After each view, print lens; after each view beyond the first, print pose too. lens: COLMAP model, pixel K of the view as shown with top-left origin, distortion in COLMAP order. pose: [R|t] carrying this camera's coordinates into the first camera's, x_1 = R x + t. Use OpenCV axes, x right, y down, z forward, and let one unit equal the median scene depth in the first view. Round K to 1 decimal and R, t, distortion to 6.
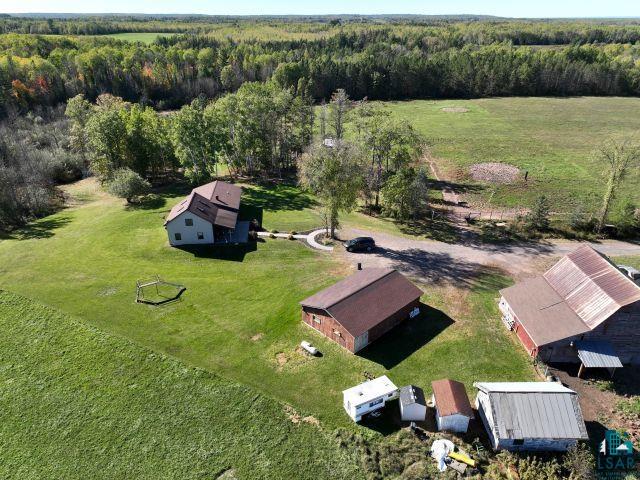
lens RADIAL K [[457.0, 0, 319.4], [0, 457.0, 242.8], [0, 0, 1]] dist [0.008151, -0.002845]
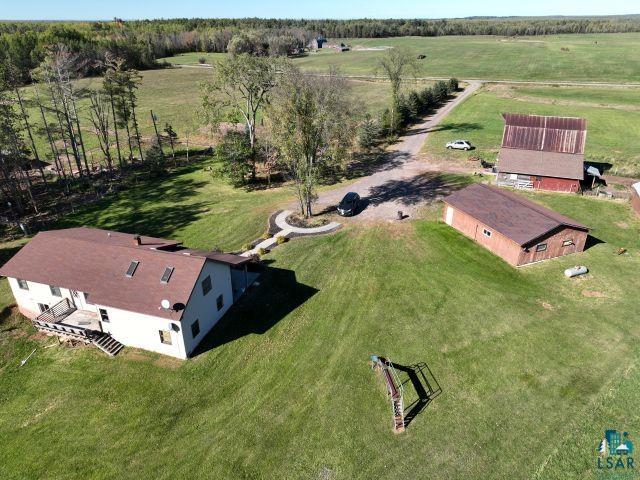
lens RADIAL K [[457.0, 0, 318.8], [0, 457.0, 241.0], [0, 0, 1]] dist [0.008151, -0.002845]
pose [[0.380528, -0.398942, 0.834292, -0.578348], [0.411534, 0.880961, 0.233553, -0.138160], [-0.828153, 0.254466, 0.499409, 0.627516]]
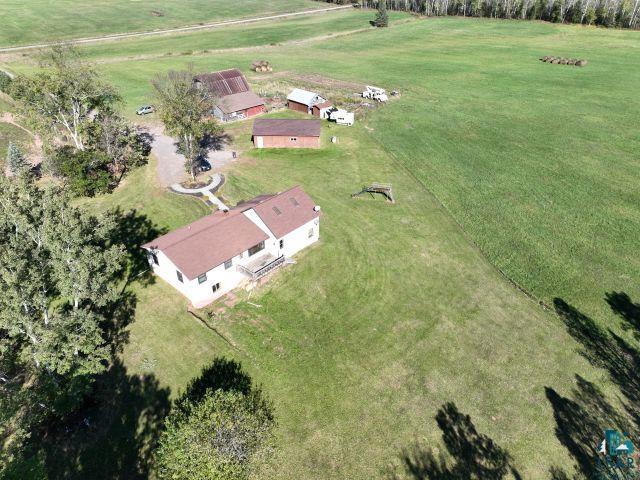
lens RADIAL K [[457.0, 0, 320.3], [0, 457.0, 242.9], [0, 0, 1]] dist [0.008151, -0.002845]
pose [[-0.702382, -0.372562, 0.606512, -0.783415], [0.325994, 0.589096, 0.739387, -0.553378], [-0.632762, 0.717052, -0.292317, 1.194649]]
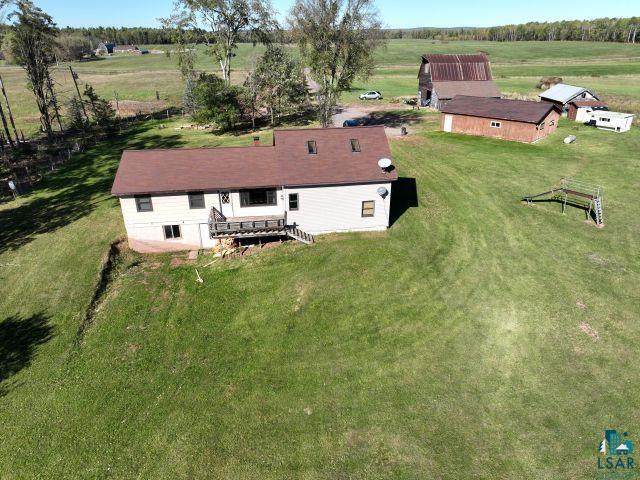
lens RADIAL K [[457.0, 0, 318.9], [0, 457.0, 238.9], [0, 0, 1]] dist [0.008151, -0.002845]
pose [[-0.070841, -0.403640, 0.912171, -0.693851], [0.449706, 0.803336, 0.390405, -0.176272], [-0.890363, 0.437866, 0.124610, 0.976247]]
